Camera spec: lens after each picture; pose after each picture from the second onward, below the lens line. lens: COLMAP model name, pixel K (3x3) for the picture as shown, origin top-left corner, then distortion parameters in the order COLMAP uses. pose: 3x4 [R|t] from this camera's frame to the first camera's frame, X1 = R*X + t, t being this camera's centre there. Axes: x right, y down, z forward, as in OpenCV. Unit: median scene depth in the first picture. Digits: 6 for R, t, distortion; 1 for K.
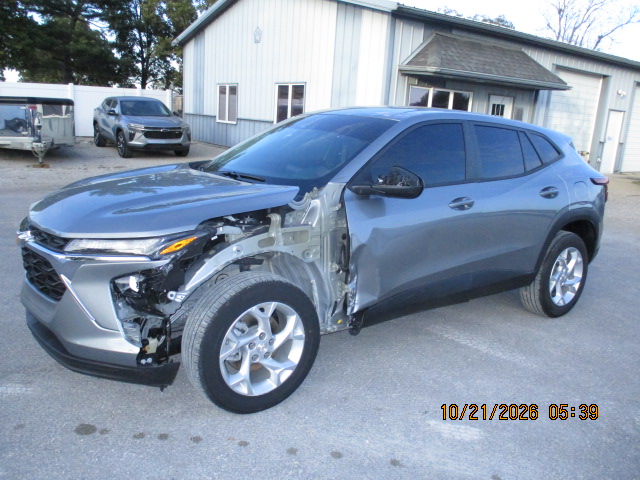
lens RADIAL K [[529.3, 0, 316.6], [0, 529.3, 242.2], [0, 0, 1]] dist [-0.032320, -0.007968]
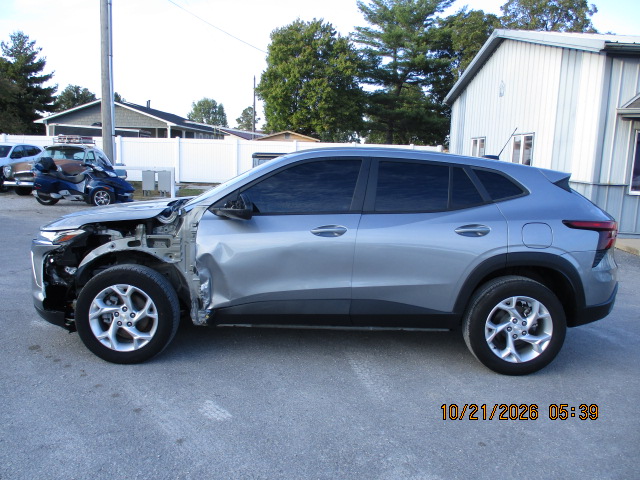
lens RADIAL K [[521.1, 0, 320.1], [0, 521.1, 263.6], [0, 0, 1]] dist [-0.045031, 0.005408]
pose [[0.827237, 0.088602, -0.554823, 0.933560], [-0.122348, 0.992198, -0.023971, 0.022640], [0.548370, 0.087711, 0.831623, 0.110042]]
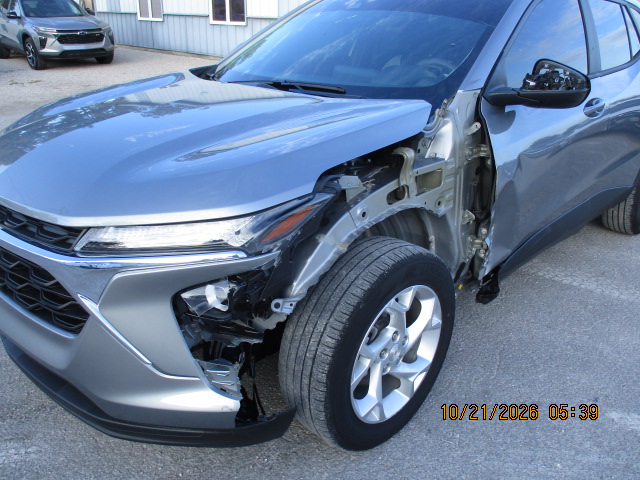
lens RADIAL K [[529.3, 0, 316.6], [0, 529.3, 242.2], [0, 0, 1]] dist [-0.032320, -0.007968]
pose [[0.987860, -0.099640, 0.119181, -0.230216], [0.076047, 0.979165, 0.188290, -0.060243], [-0.135459, -0.176940, 0.974855, 0.335086]]
